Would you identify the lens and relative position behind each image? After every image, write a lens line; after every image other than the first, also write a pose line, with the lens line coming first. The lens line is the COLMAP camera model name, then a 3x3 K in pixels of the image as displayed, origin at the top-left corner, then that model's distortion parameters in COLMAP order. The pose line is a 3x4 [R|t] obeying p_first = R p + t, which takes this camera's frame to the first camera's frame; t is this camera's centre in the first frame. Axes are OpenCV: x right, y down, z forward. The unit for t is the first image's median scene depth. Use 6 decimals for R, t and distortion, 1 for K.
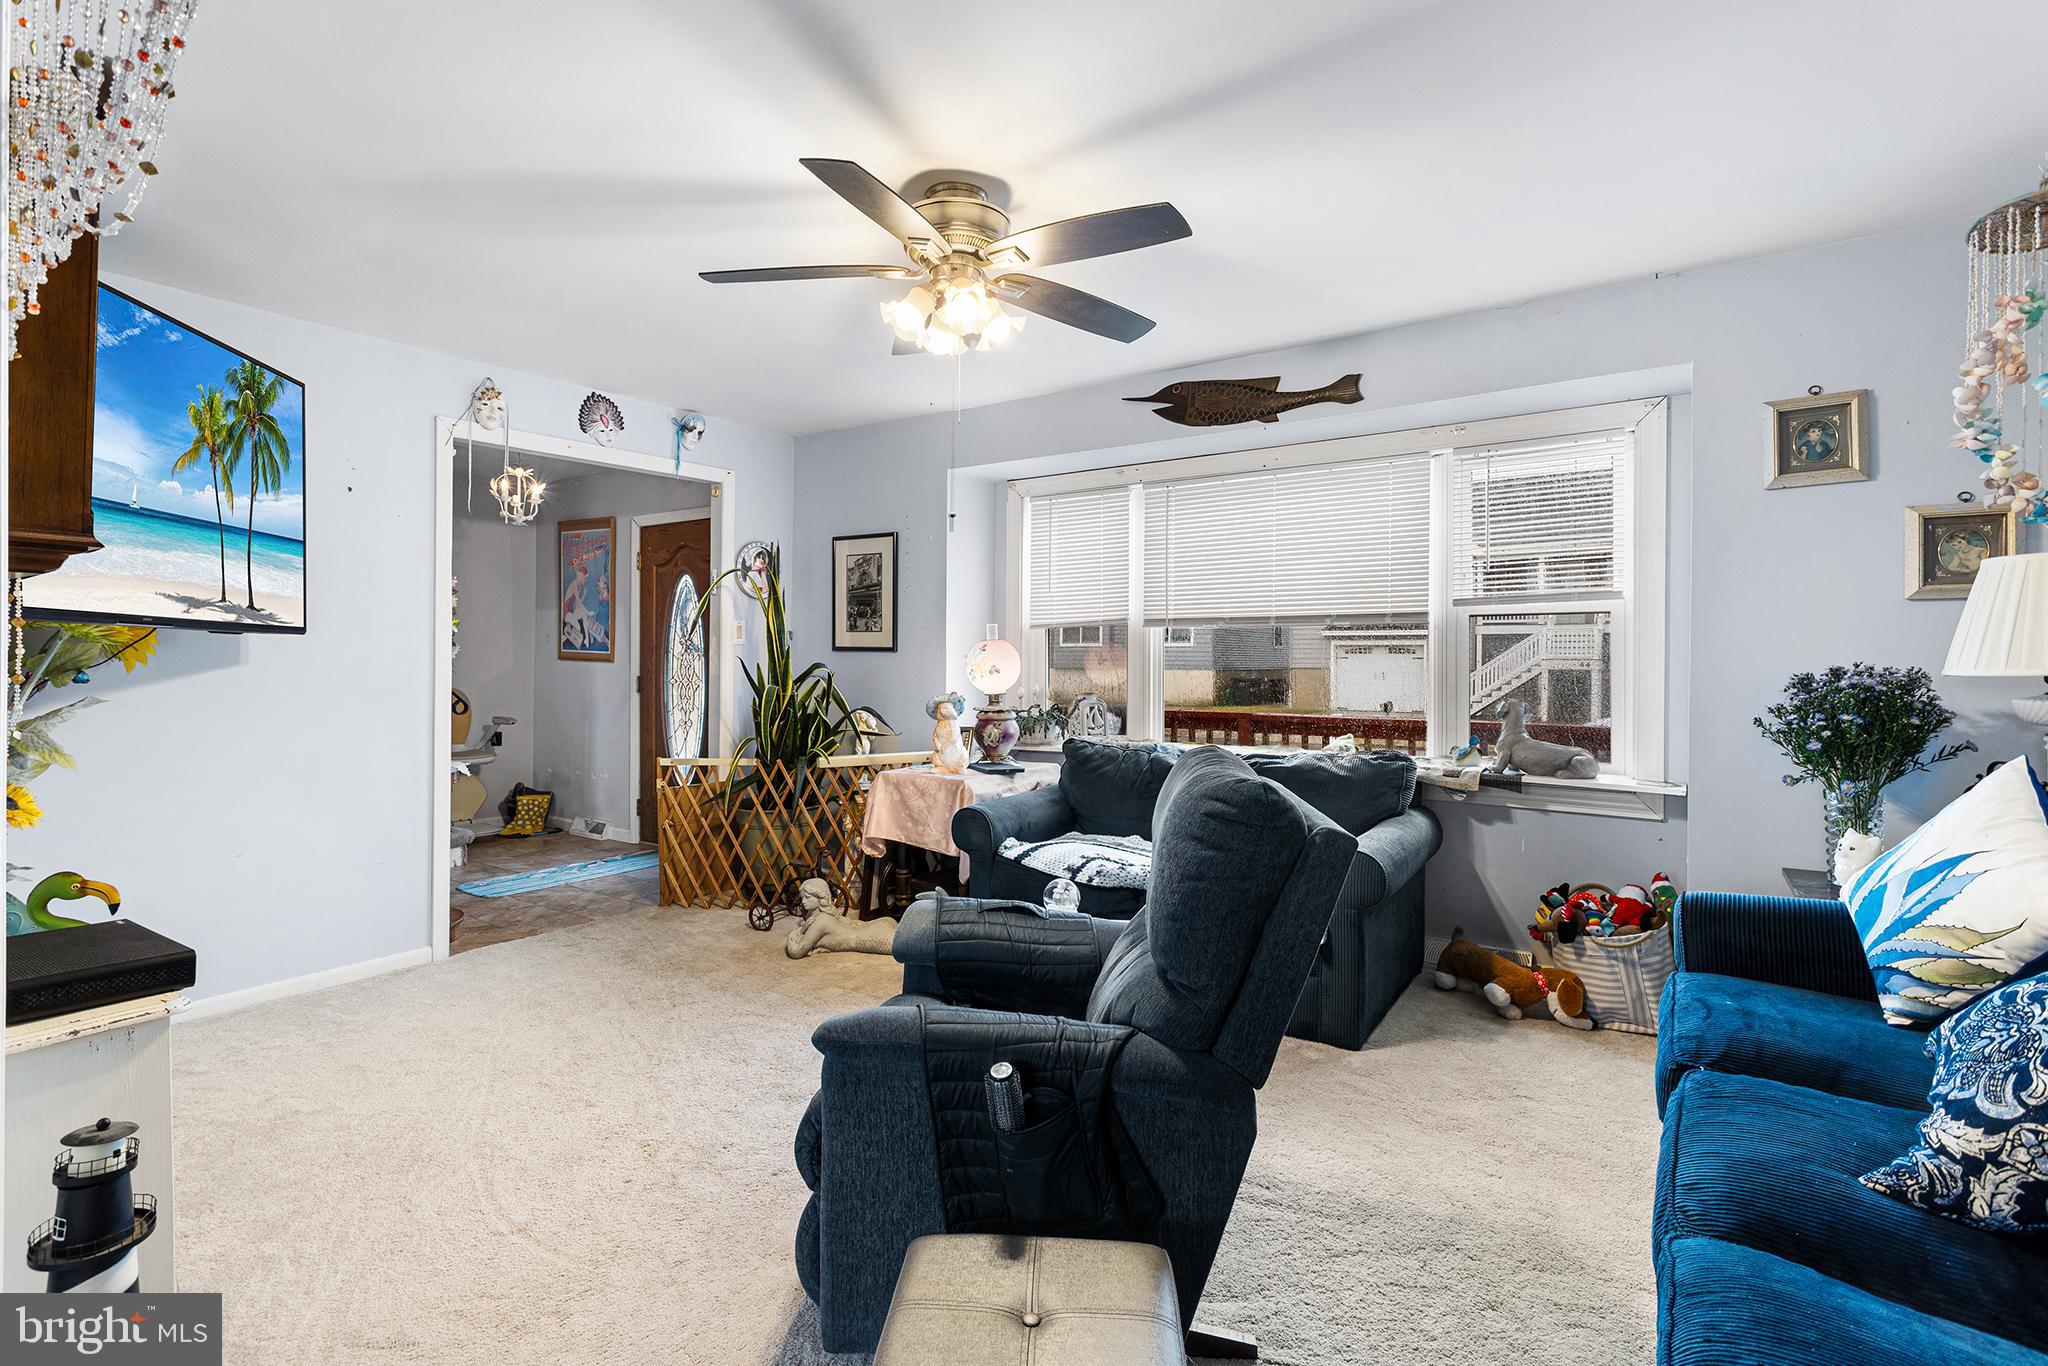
lens RADIAL K [[967.8, 0, 1017.1], [0, 967.8, 660.5], [0, 0, 1]] dist [0.003231, -0.000221]
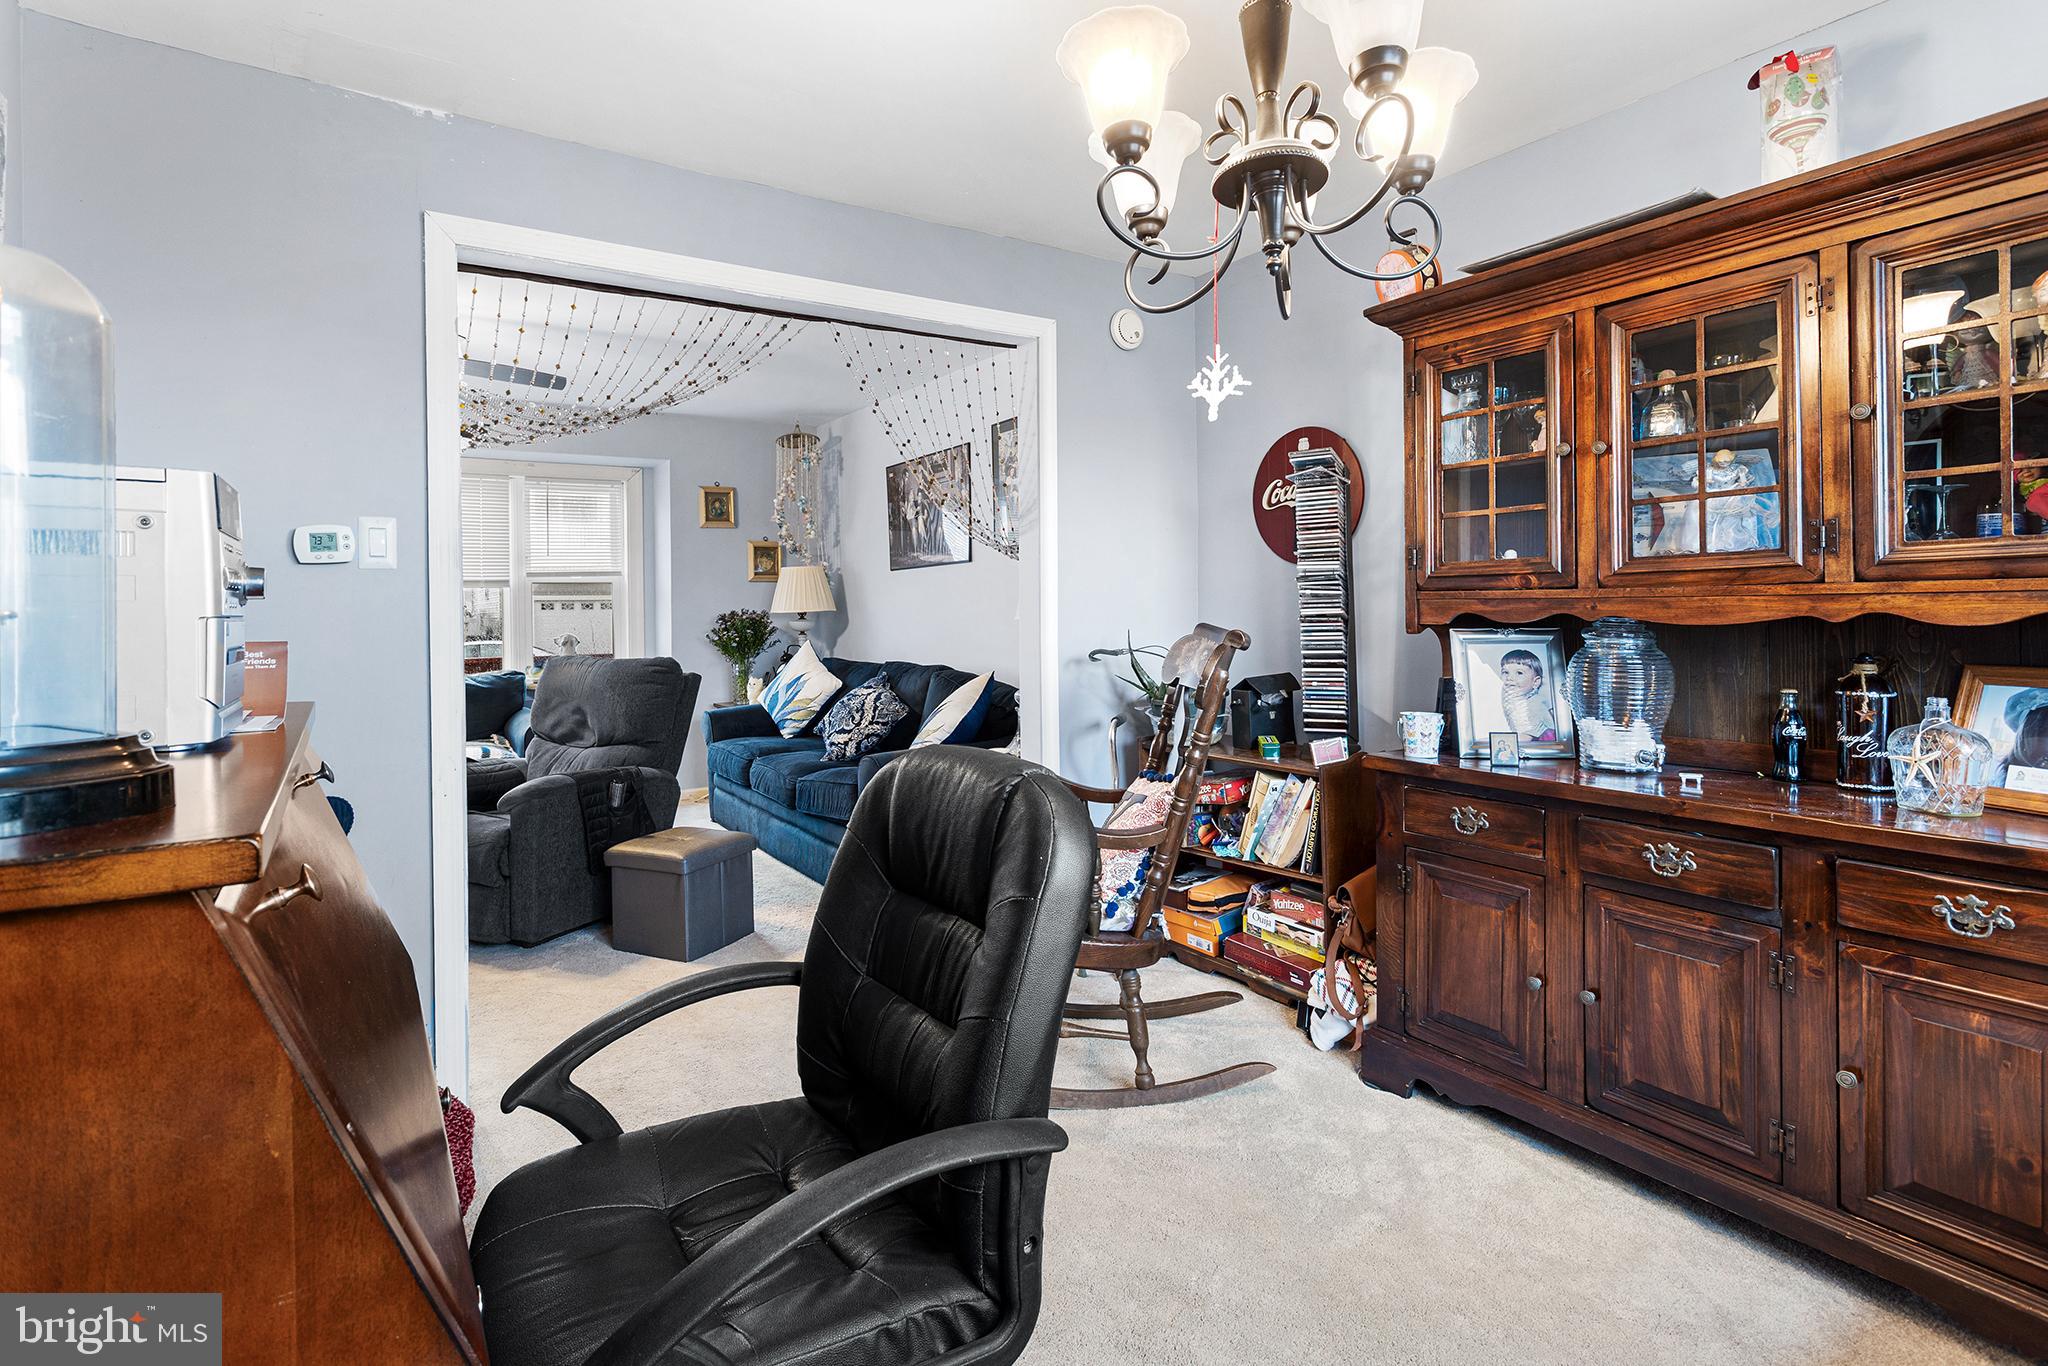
lens RADIAL K [[988.2, 0, 1027.4], [0, 988.2, 625.0], [0, 0, 1]] dist [0.001846, 0.000207]
pose [[0.356101, -0.031775, 0.933907, -1.046994], [0.016929, 0.999477, 0.027551, -0.011393], [-0.934294, 0.006000, 0.356453, -0.457726]]
